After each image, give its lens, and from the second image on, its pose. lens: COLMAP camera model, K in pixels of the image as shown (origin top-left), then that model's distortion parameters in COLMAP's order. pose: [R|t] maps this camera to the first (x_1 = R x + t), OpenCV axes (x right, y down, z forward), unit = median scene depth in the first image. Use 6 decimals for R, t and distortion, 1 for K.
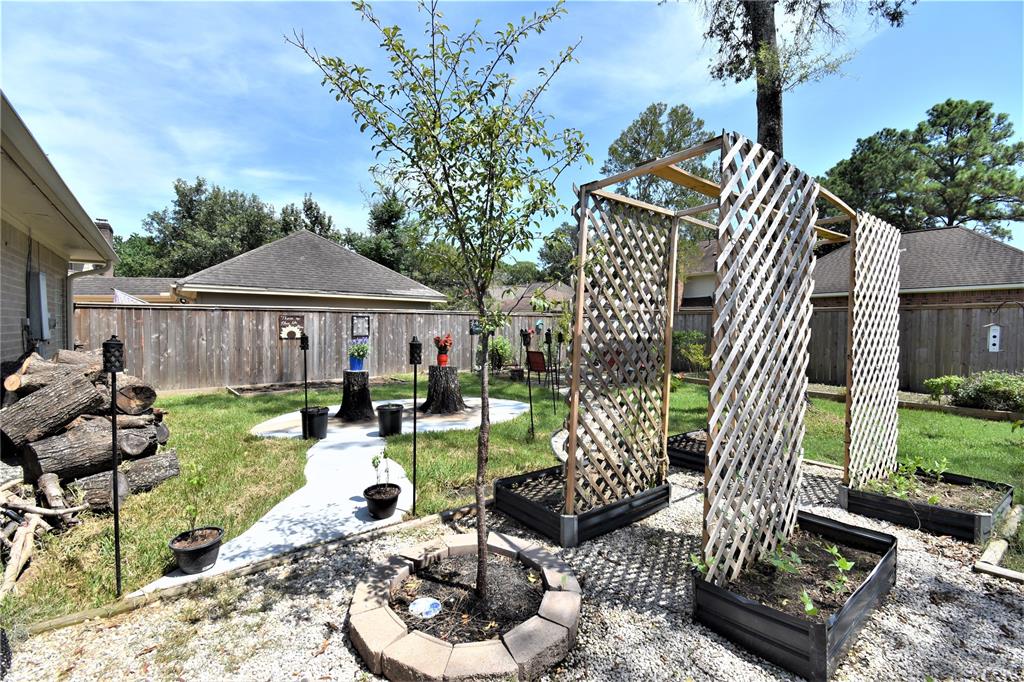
lens RADIAL K [[452.2, 0, 512.0], [0, 452.2, 341.0], [0, 0, 1]] dist [0.022403, -0.025547]
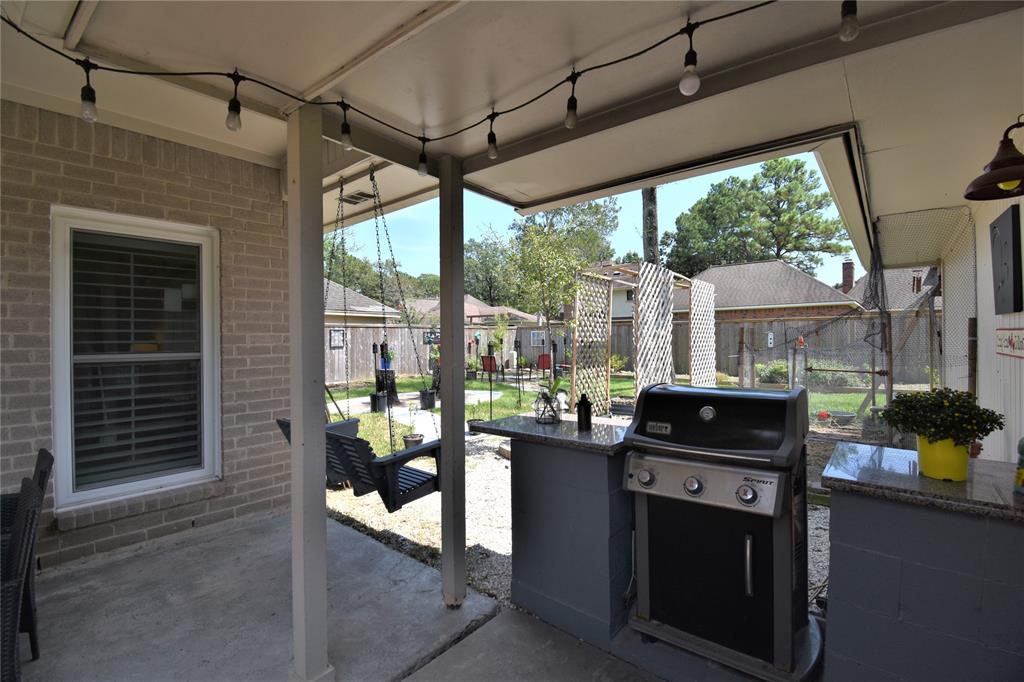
lens RADIAL K [[452.2, 0, 512.0], [0, 452.2, 341.0], [0, 0, 1]] dist [0.022403, -0.025547]
pose [[0.975478, -0.014453, 0.219621, -0.073106], [0.019952, 0.999540, -0.022839, 0.004737], [-0.219190, 0.026660, 0.975318, -0.121554]]
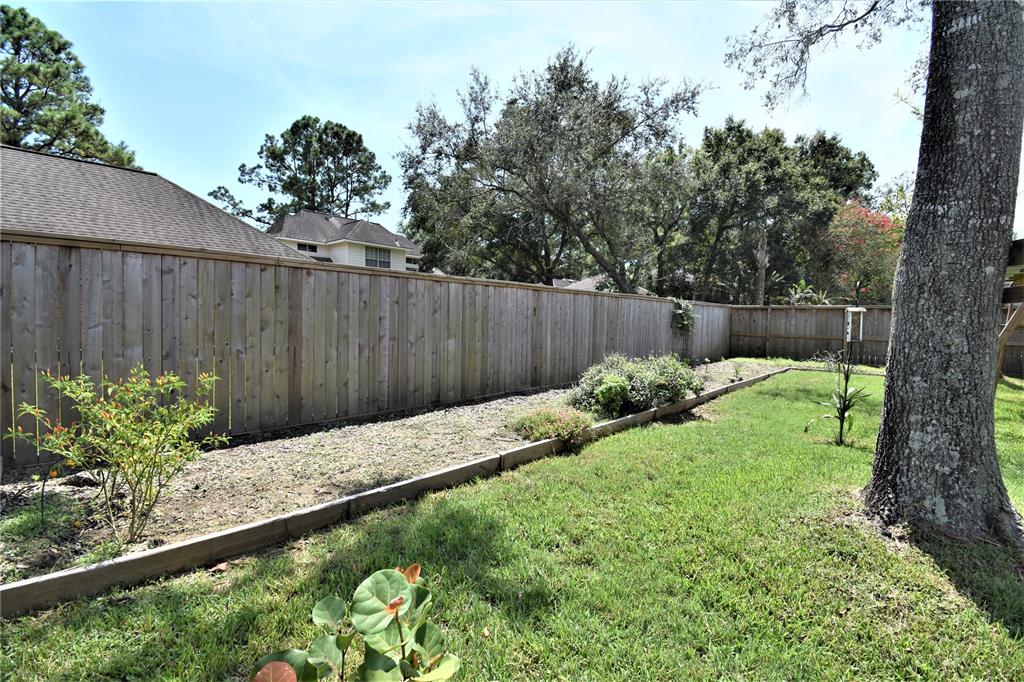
lens RADIAL K [[454.8, 0, 512.0], [0, 454.8, 341.0], [0, 0, 1]] dist [-0.002007, -0.012684]
pose [[-0.179262, -0.054249, 0.982305, 0.088054], [0.011170, 0.998302, 0.057171, -0.007450], [-0.983738, 0.021221, -0.178351, 0.408005]]
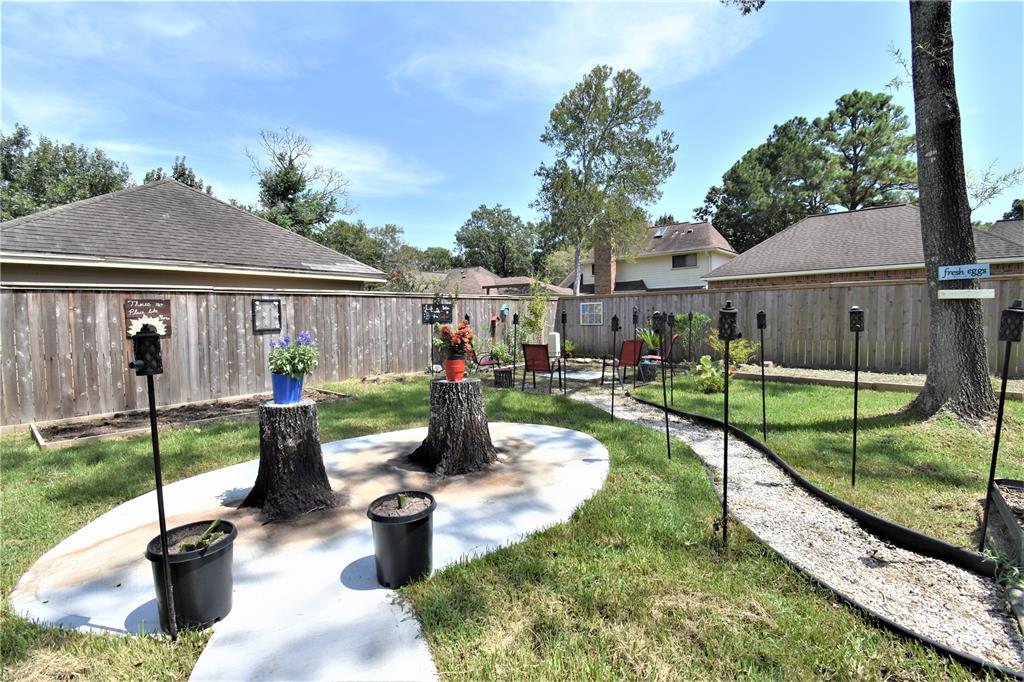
lens RADIAL K [[452.2, 0, 512.0], [0, 452.2, 341.0], [0, 0, 1]] dist [0.022403, -0.025547]
pose [[0.979671, -0.032111, 0.198023, -0.056156], [0.027348, 0.999268, 0.026740, -0.001240], [-0.198737, -0.020781, 0.979833, 0.134024]]
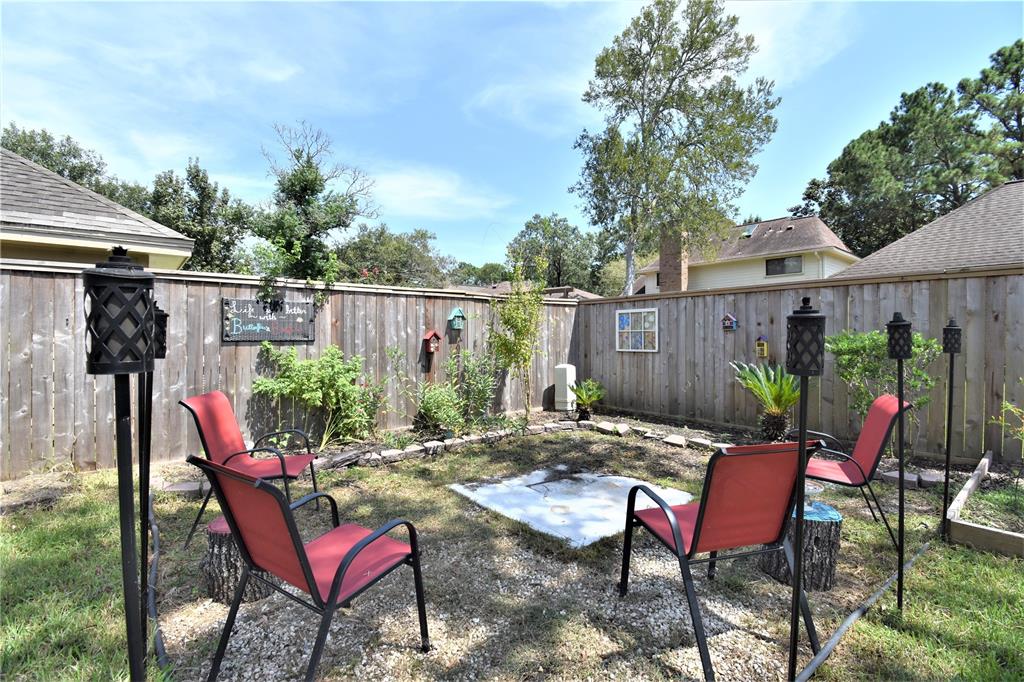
lens RADIAL K [[454.8, 0, 512.0], [0, 454.8, 341.0], [0, 0, 1]] dist [-0.002007, -0.012684]
pose [[0.998408, -0.005522, 0.056128, 0.056619], [0.006665, 0.999774, -0.020199, -0.005196], [-0.056004, 0.020541, 0.998219, 0.378862]]
